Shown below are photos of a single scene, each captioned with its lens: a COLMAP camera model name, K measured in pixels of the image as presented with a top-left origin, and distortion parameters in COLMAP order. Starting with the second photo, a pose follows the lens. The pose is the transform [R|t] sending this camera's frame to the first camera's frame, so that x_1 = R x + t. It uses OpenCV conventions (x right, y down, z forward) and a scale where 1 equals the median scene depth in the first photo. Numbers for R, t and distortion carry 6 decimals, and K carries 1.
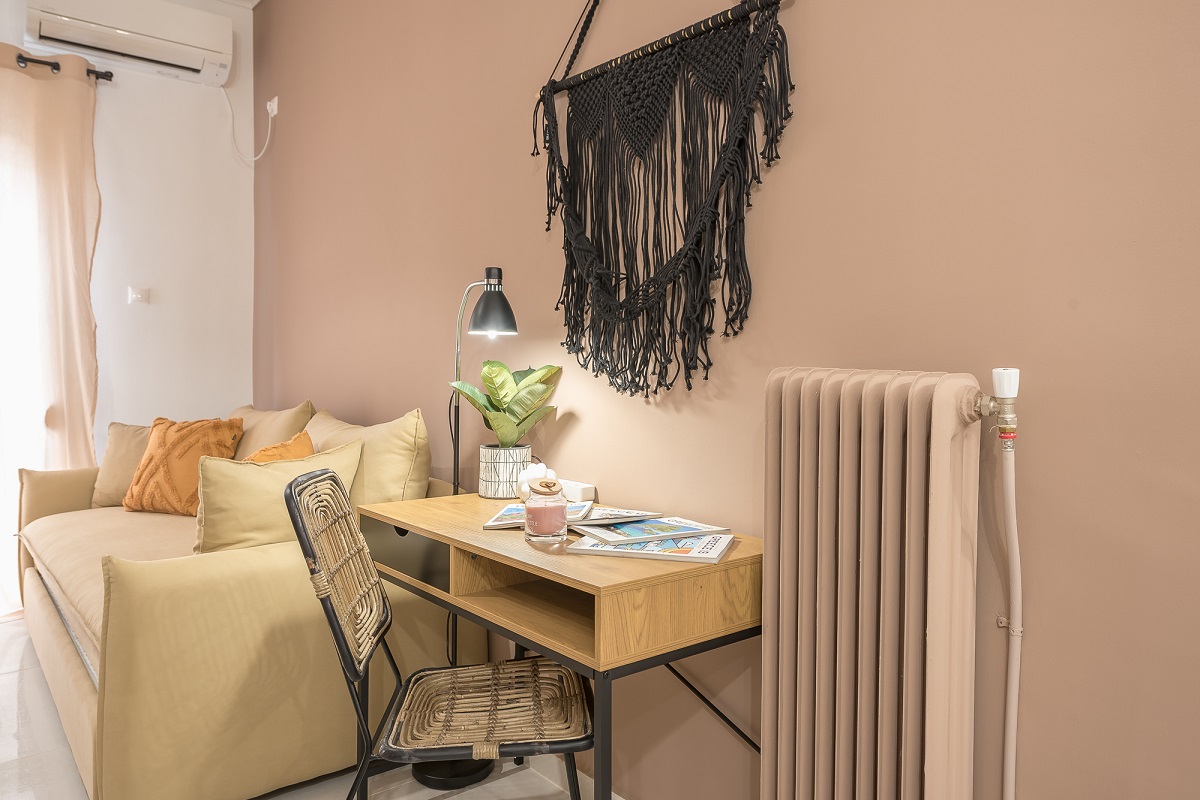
lens RADIAL K [[821.3, 0, 620.1], [0, 821.3, 380.1], [0, 0, 1]] dist [0.005165, -0.001101]
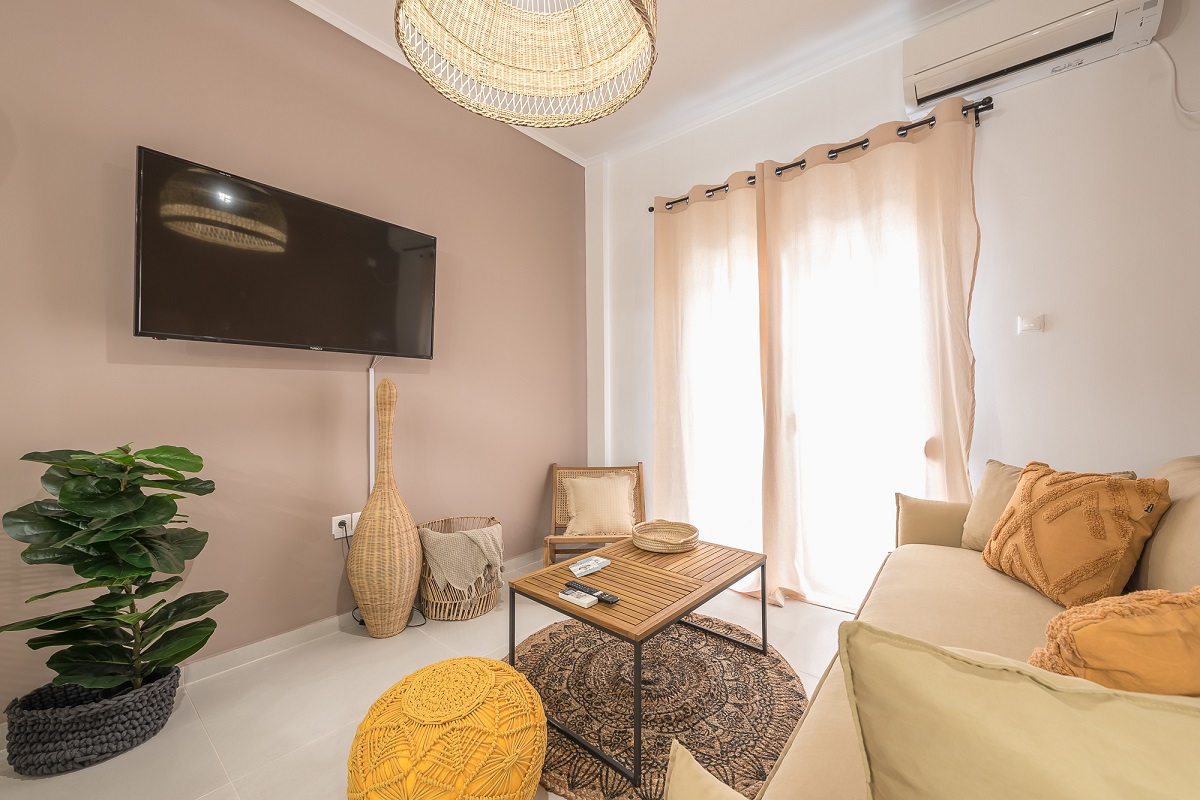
lens RADIAL K [[461.1, 0, 600.0], [0, 461.1, 400.0], [0, 0, 1]] dist [-0.006502, -0.000132]
pose [[0.166177, -0.011267, -0.986032, -0.193987], [-0.009323, 0.999872, -0.012996, -0.007536], [0.986052, 0.011353, 0.166050, 0.536817]]
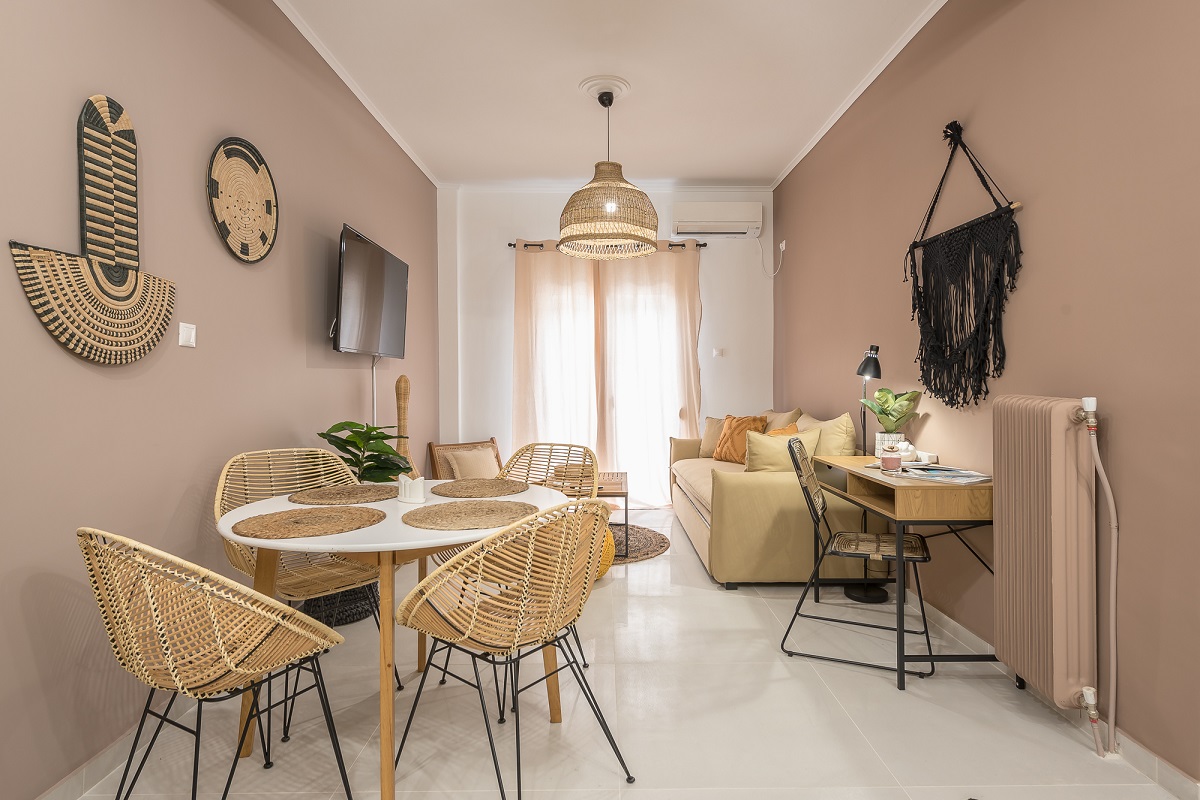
lens RADIAL K [[636.1, 0, 601.0], [0, 636.1, 388.7], [0, 0, 1]] dist [0.000375, 0.000383]
pose [[0.766839, -0.004039, -0.641827, 0.214006], [0.001372, 0.999988, -0.004654, -0.012153], [0.641838, 0.002689, 0.766835, -0.420640]]
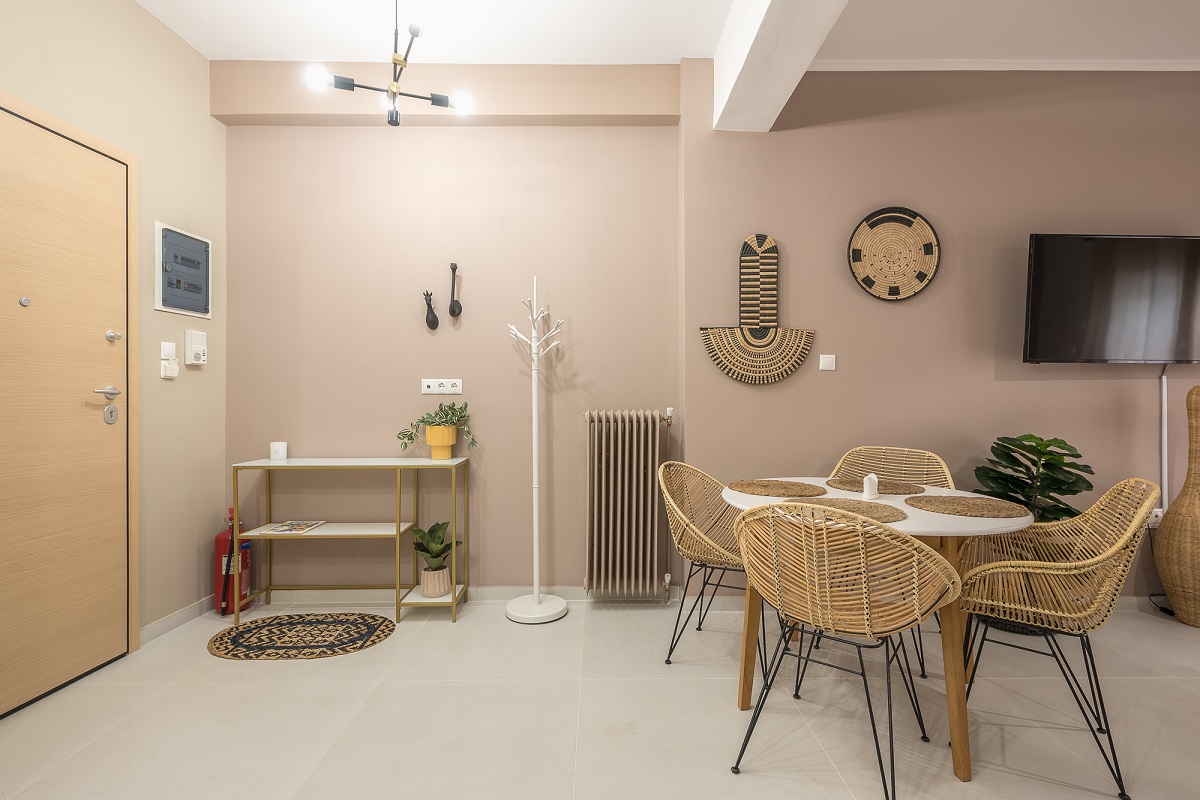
lens RADIAL K [[554.7, 0, 600.0], [0, 554.7, 400.0], [0, 0, 1]] dist [-0.000047, -0.000118]
pose [[-0.636058, -0.002770, -0.771636, 0.366559], [-0.016446, 0.999815, 0.009967, -0.016508], [0.771466, 0.019030, -0.635986, 0.153819]]
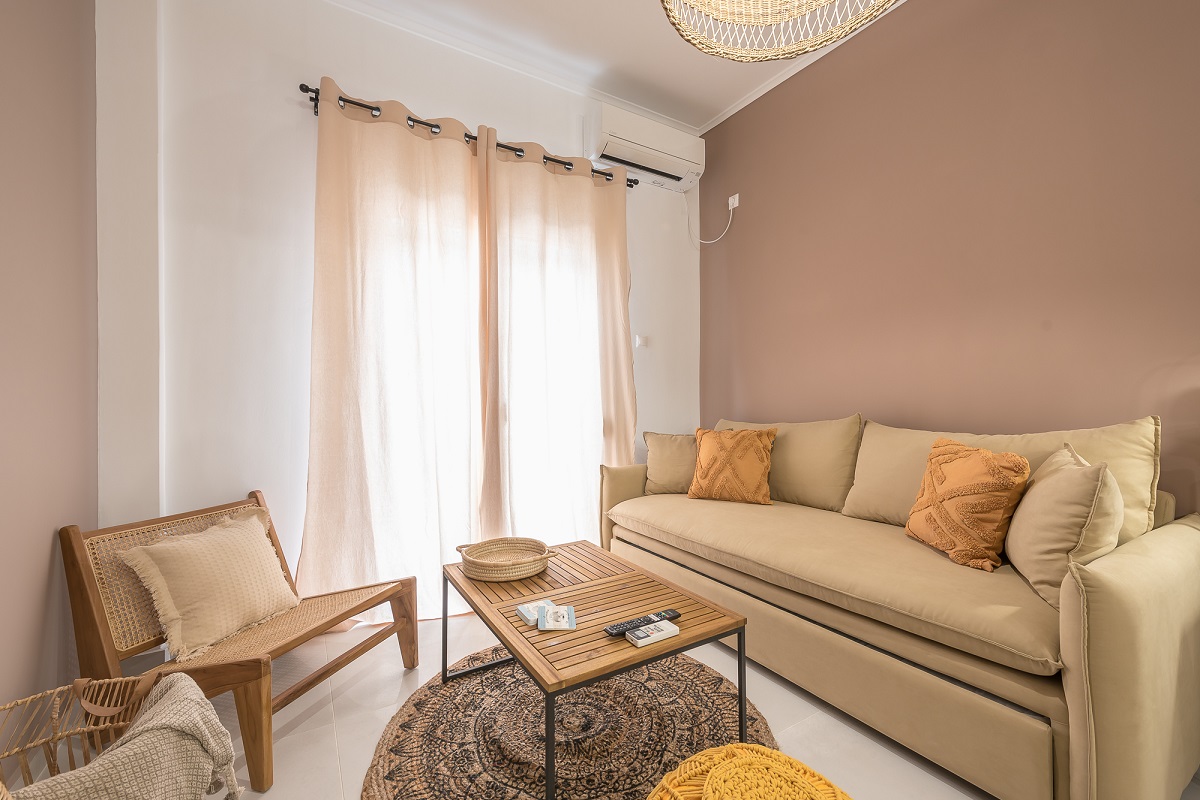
lens RADIAL K [[495.8, 0, 600.0], [0, 495.8, 400.0], [0, 0, 1]] dist [0.011780, -0.000065]
pose [[0.990208, -0.013834, -0.138911, -0.662153], [0.011686, 0.999799, -0.016263, 0.011979], [0.139108, 0.014480, 0.990171, 0.190515]]
